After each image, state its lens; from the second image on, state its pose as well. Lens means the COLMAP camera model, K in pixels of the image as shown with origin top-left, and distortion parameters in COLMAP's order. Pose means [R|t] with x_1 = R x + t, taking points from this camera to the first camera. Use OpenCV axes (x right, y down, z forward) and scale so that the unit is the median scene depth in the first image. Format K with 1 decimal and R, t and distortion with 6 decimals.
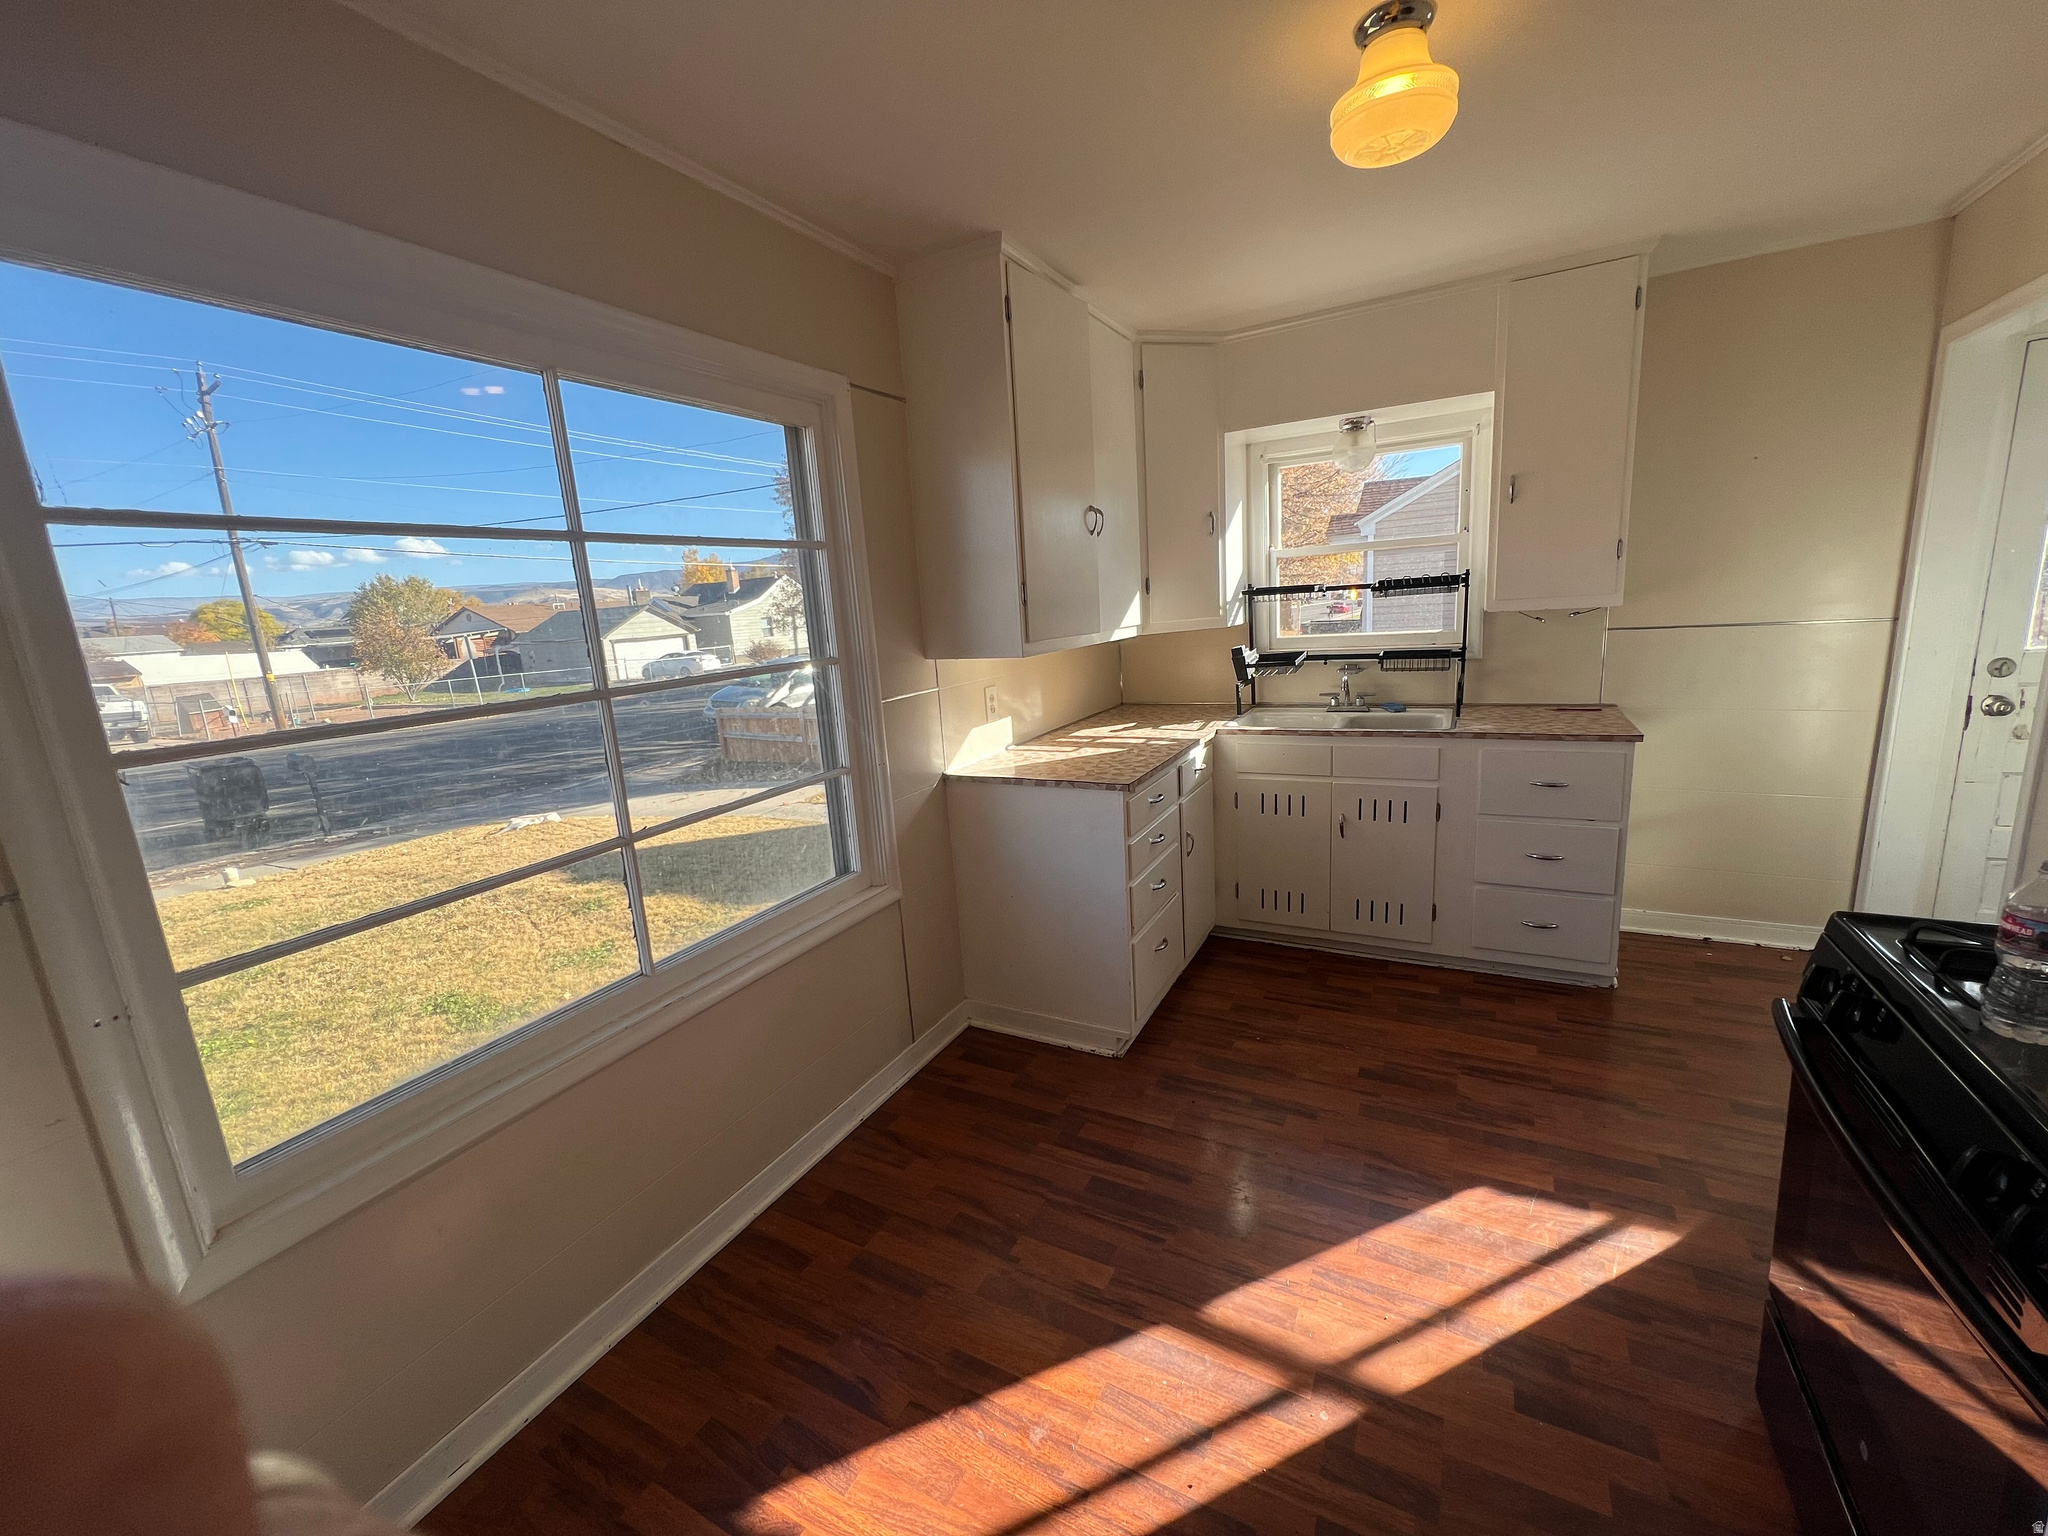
lens RADIAL K [[813.7, 0, 1022.4], [0, 813.7, 763.4], [0, 0, 1]] dist [-0.000698, 0.000220]
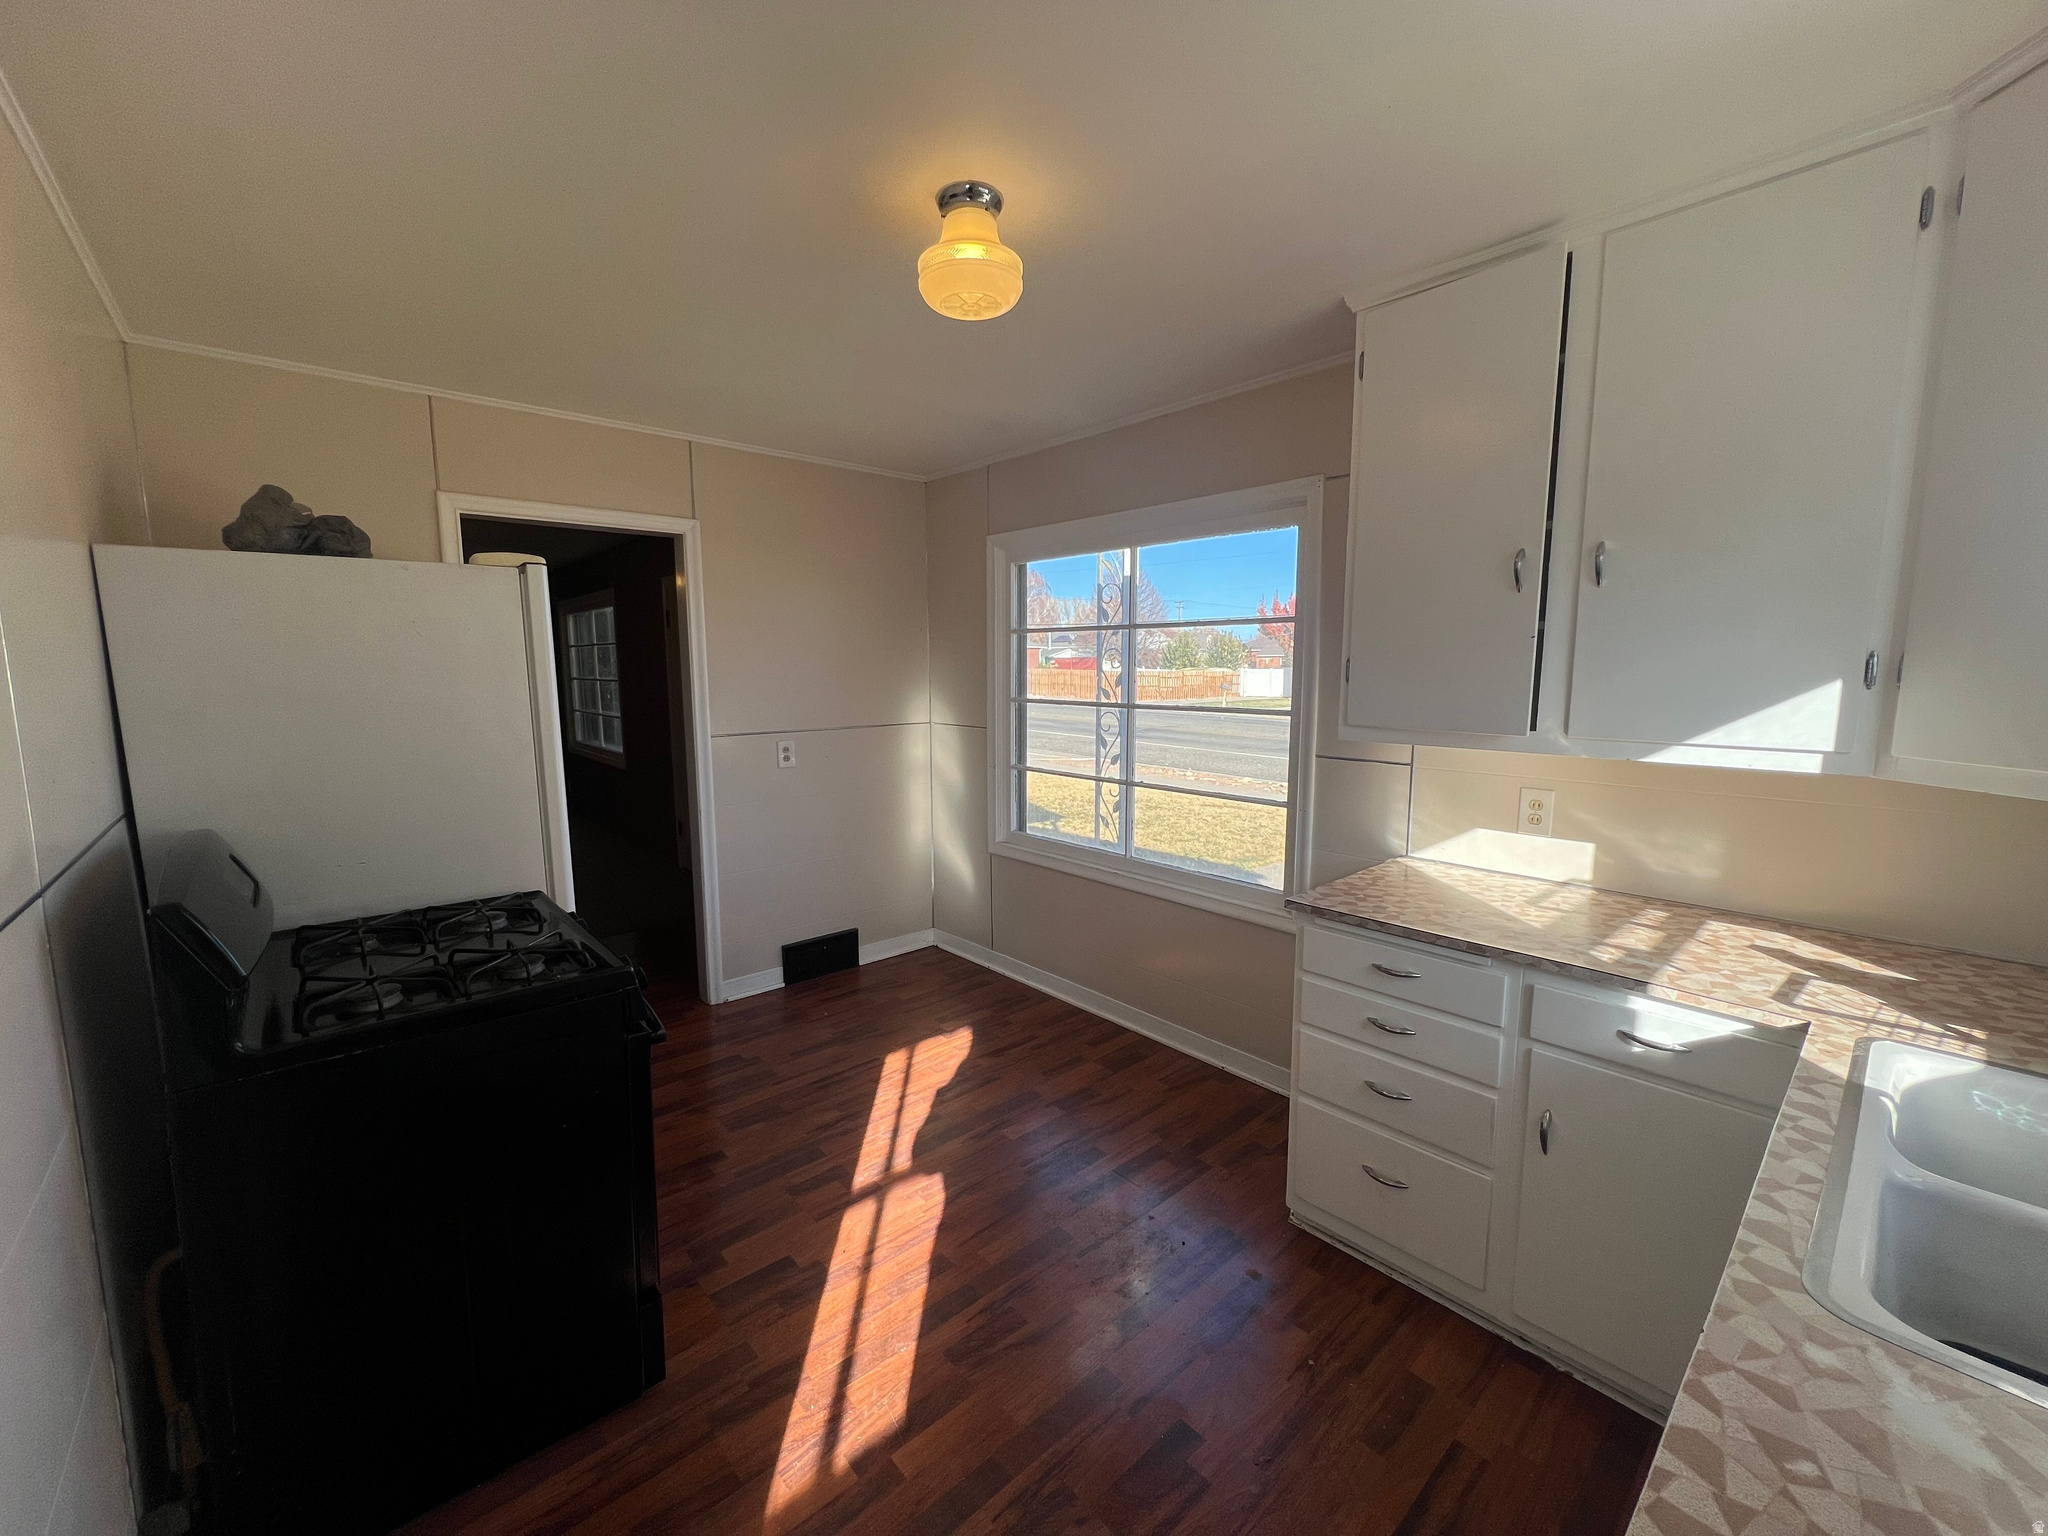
lens RADIAL K [[813.7, 0, 1022.4], [0, 813.7, 763.4], [0, 0, 1]] dist [-0.000698, 0.000220]
pose [[-0.340159, 0.179042, -0.923166, 0.828653], [-0.160006, 0.956372, 0.244439, -0.230892], [0.926655, 0.230860, -0.296671, 0.808863]]
